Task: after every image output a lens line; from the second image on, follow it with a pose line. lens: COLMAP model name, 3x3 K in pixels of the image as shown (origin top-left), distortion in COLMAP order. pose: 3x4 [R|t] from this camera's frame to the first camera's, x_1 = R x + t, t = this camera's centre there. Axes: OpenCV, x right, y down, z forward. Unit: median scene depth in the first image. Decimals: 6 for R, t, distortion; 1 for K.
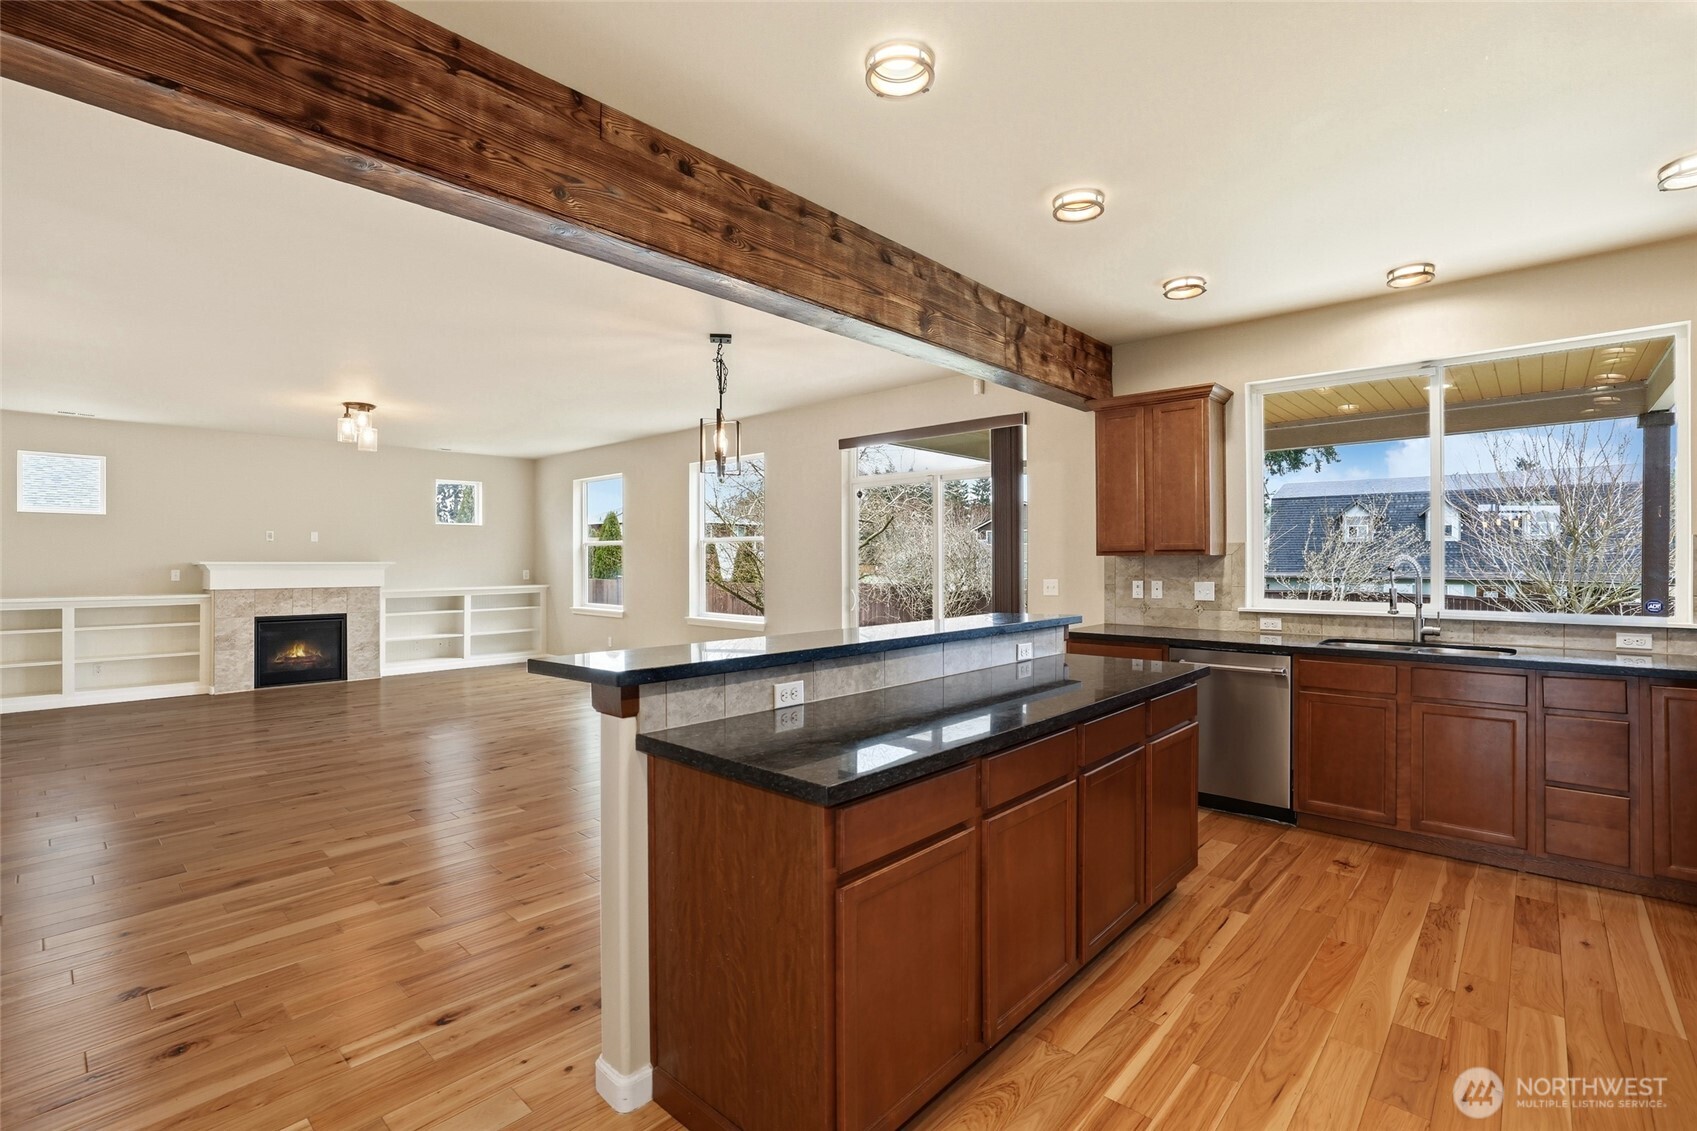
lens RADIAL K [[774.3, 0, 846.2], [0, 774.3, 565.5], [0, 0, 1]] dist [-0.040646, 0.019397]
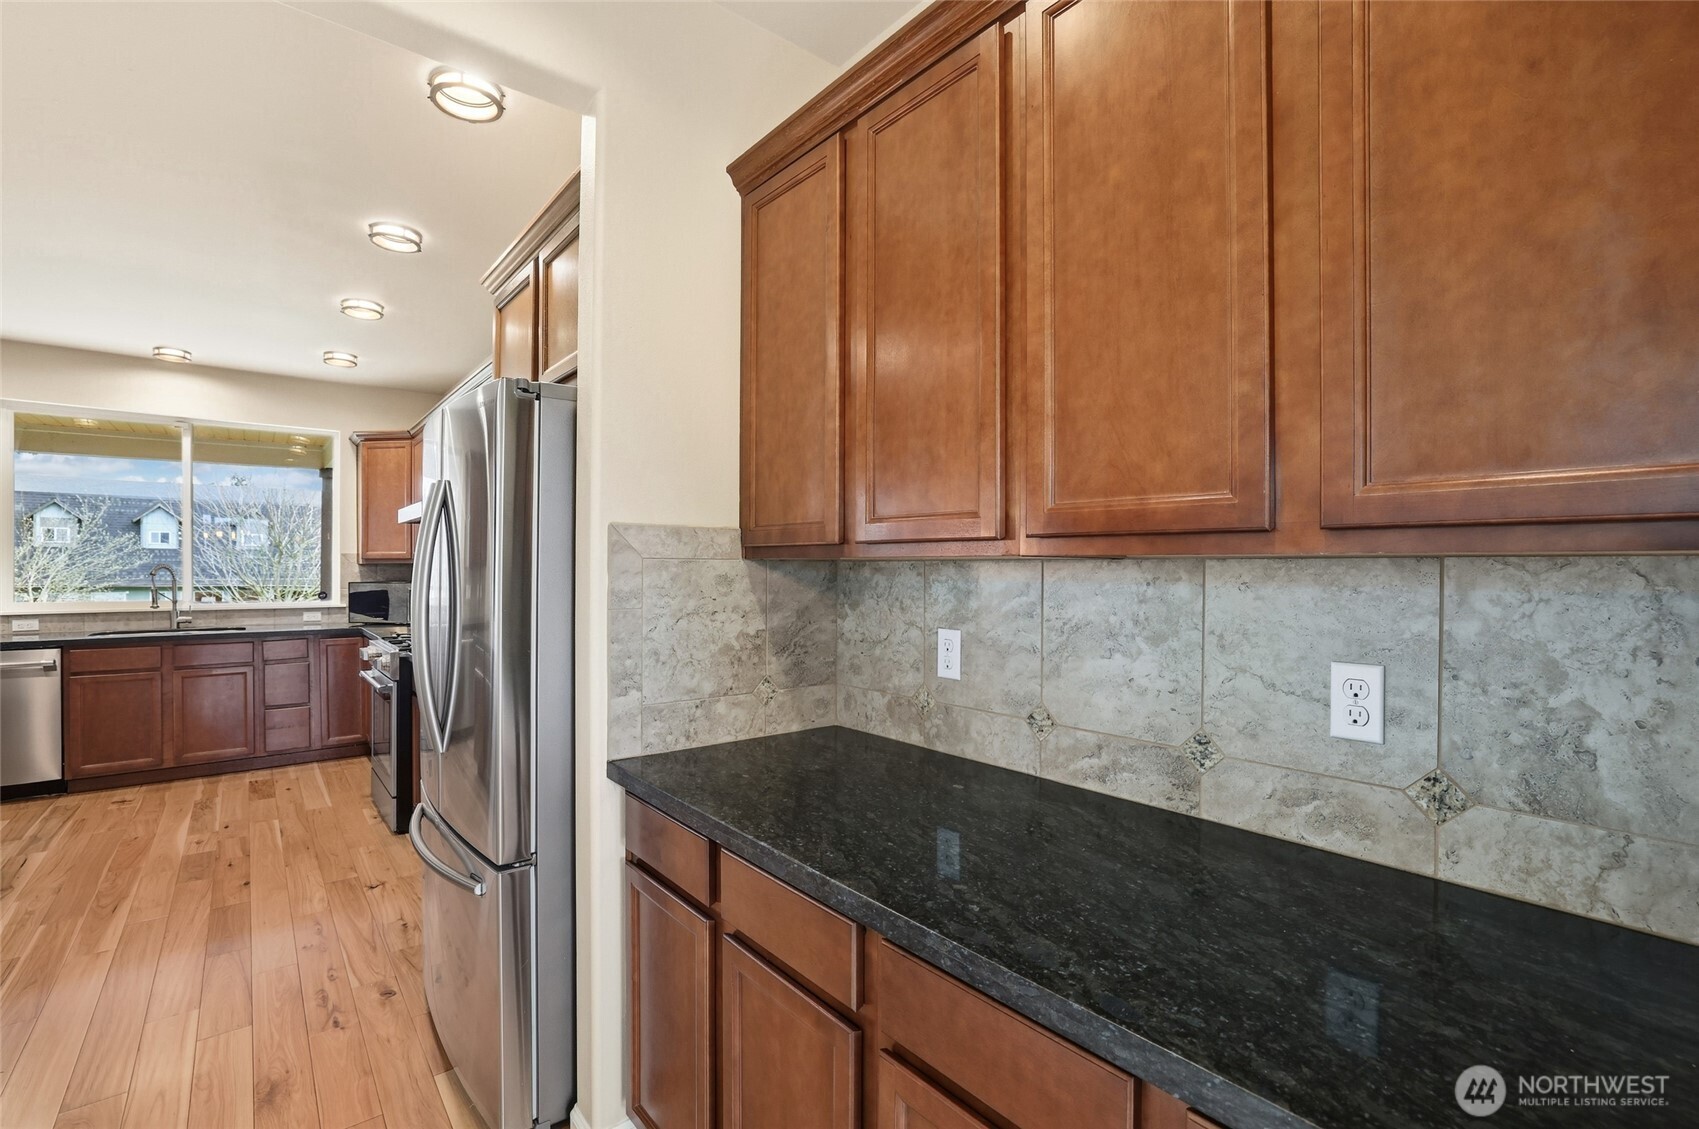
lens RADIAL K [[794.2, 0, 909.6], [0, 794.2, 570.6], [0, 0, 1]] dist [-0.043297, 0.010388]
pose [[0.122245, 0.000773, 0.992500, -0.425267], [0.002700, 0.999996, -0.001111, 0.003448], [-0.992496, 0.002815, 0.122242, -0.439370]]
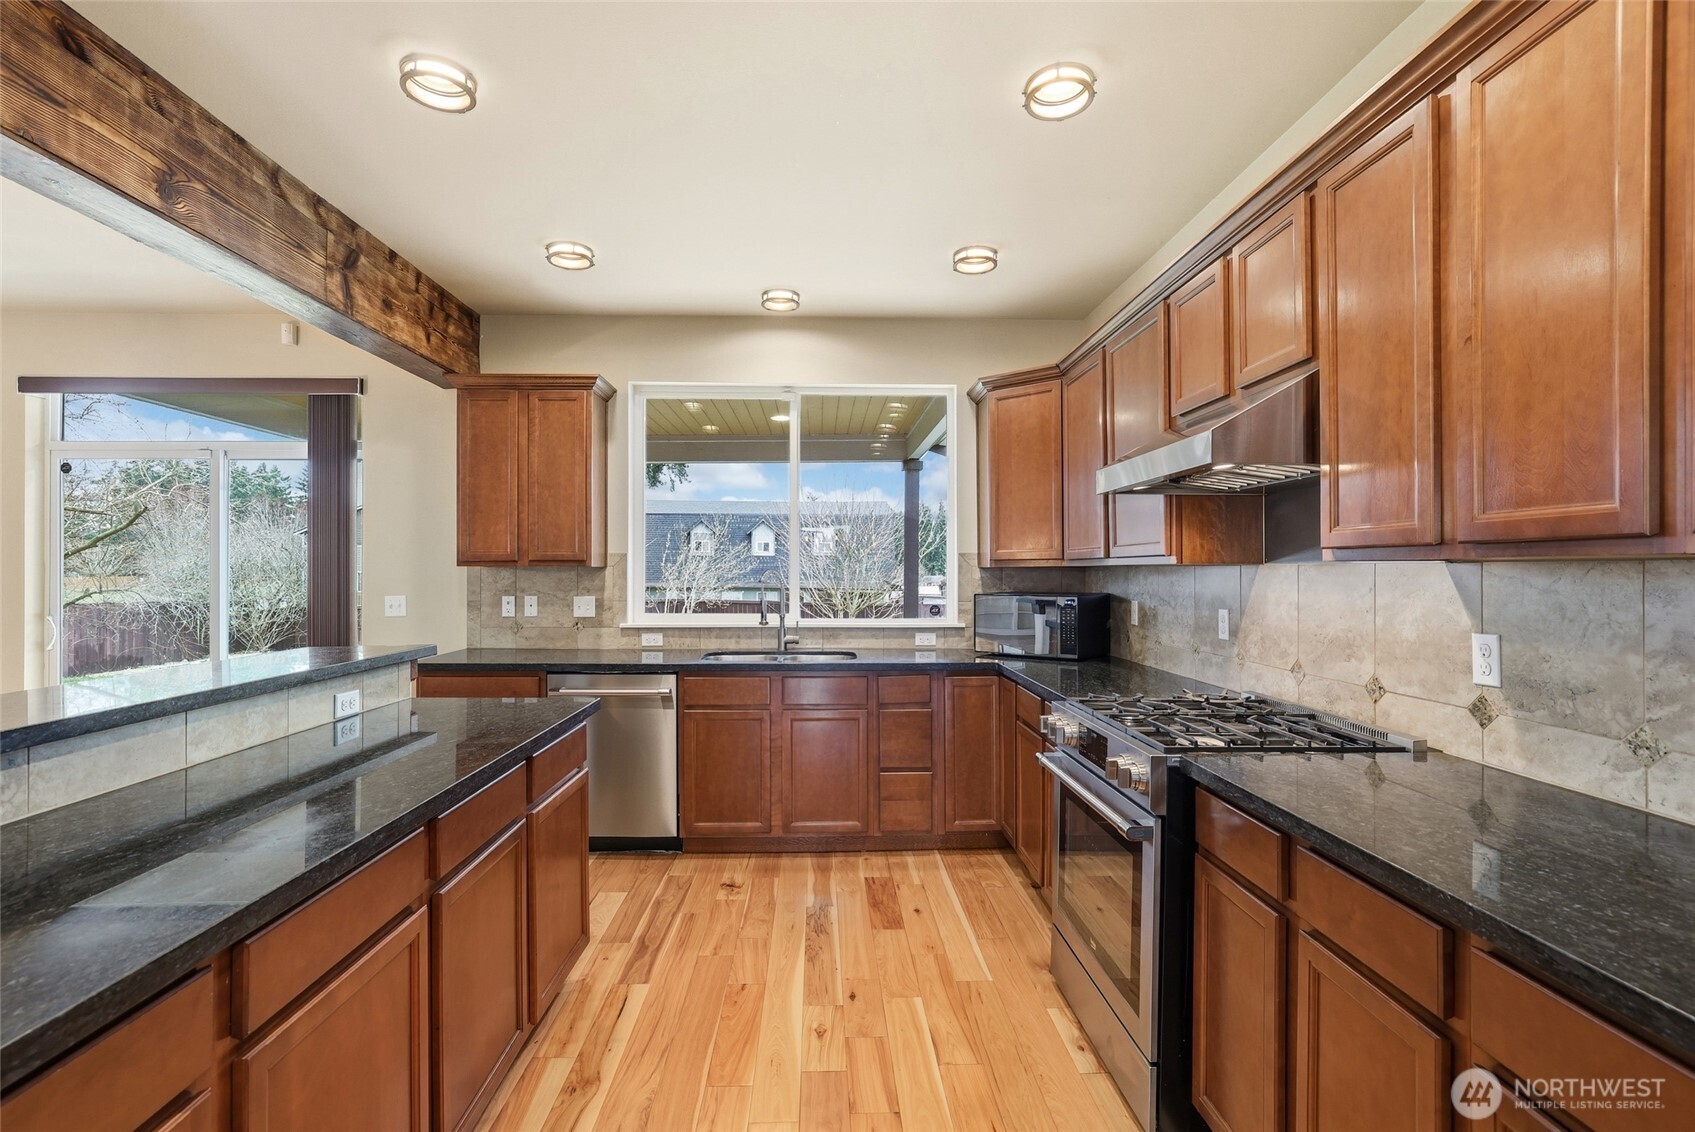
lens RADIAL K [[773.4, 0, 845.2], [0, 773.4, 566.0], [0, 0, 1]] dist [-0.040646, 0.019397]
pose [[0.708718, 0.007138, 0.705456, 0.057247], [0.001806, 0.999927, -0.011932, -0.003474], [-0.705490, 0.009730, 0.708653, 0.177972]]
